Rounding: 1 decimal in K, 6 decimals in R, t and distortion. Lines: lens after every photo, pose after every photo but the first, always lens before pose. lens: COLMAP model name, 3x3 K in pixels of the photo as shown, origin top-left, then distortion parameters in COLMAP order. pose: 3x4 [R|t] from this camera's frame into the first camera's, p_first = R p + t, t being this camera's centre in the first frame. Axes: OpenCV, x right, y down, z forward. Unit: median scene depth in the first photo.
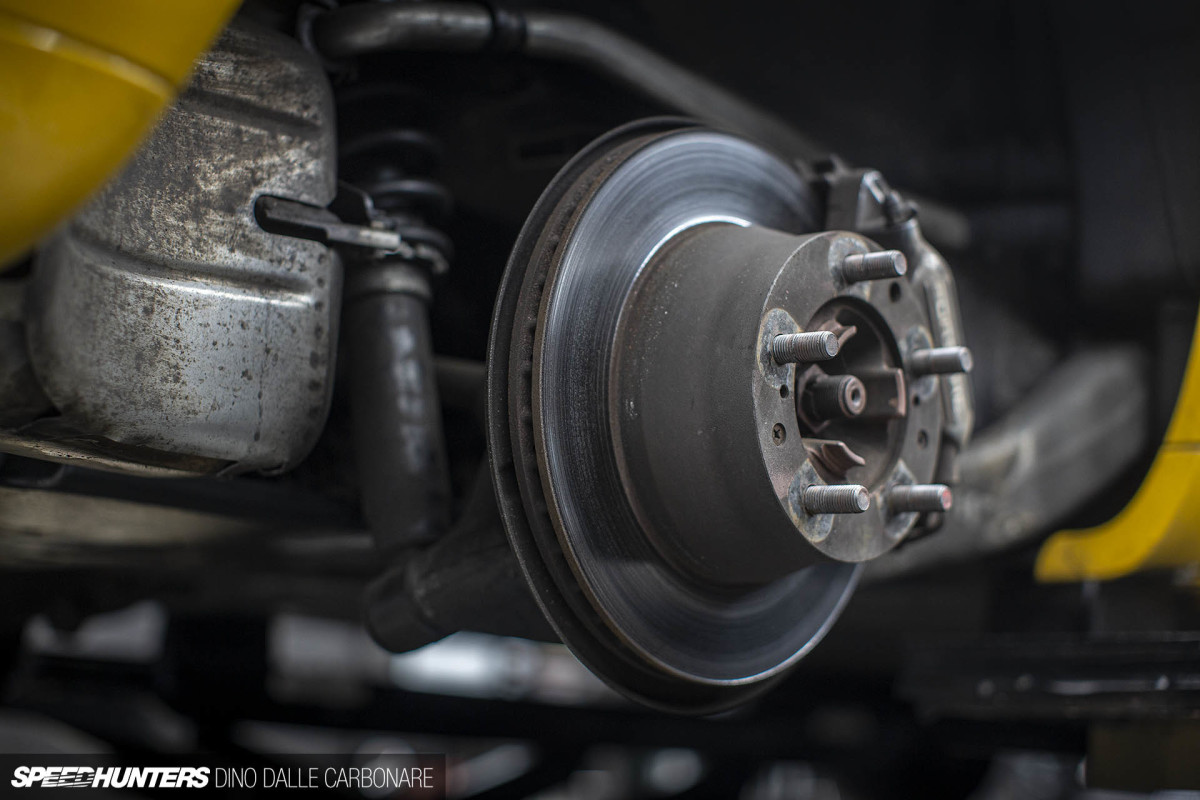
lens RADIAL K [[1738.1, 0, 598.9], [0, 1738.1, 399.3], [0, 0, 1]] dist [-0.146856, 0.000000]
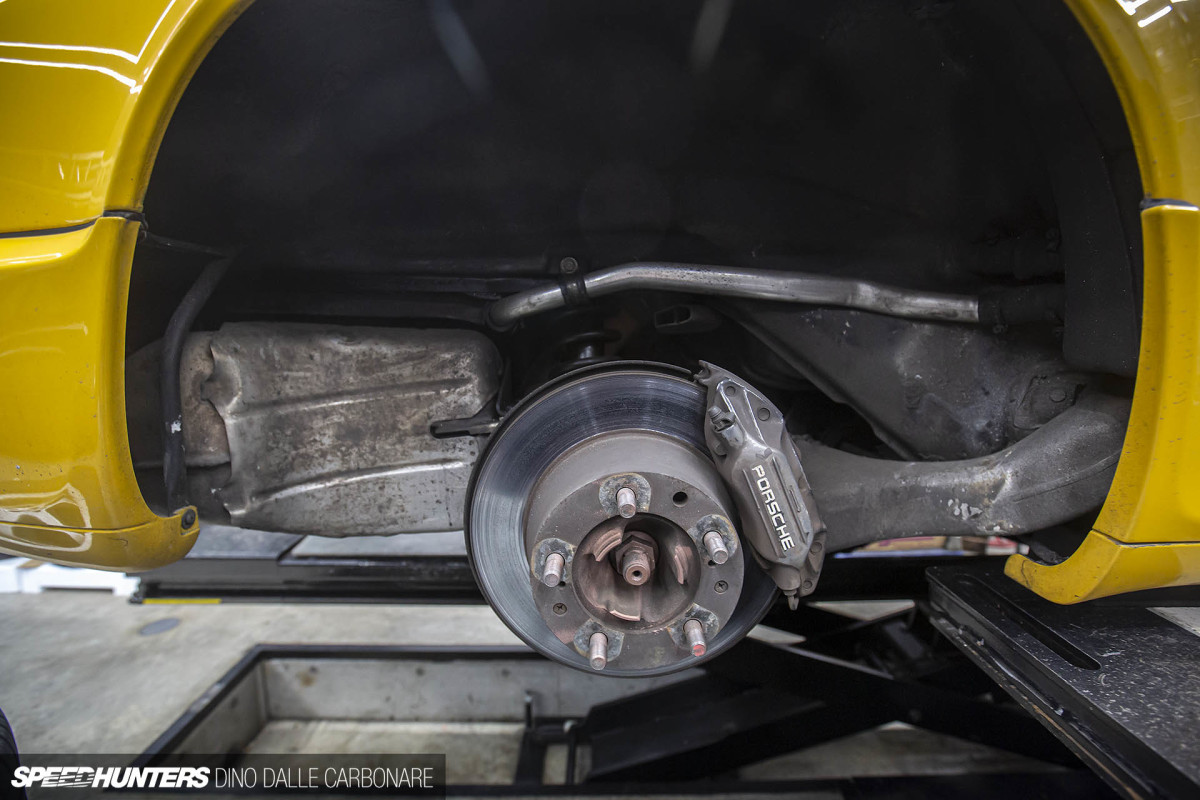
lens RADIAL K [[544.9, 0, 611.9], [0, 544.9, 400.8], [0, 0, 1]] dist [-0.021458, 0.000574]
pose [[0.688165, 0.038333, -0.724540, 0.482409], [0.178273, 0.959057, 0.220063, -0.263290], [0.703312, -0.280606, 0.653156, 0.715147]]
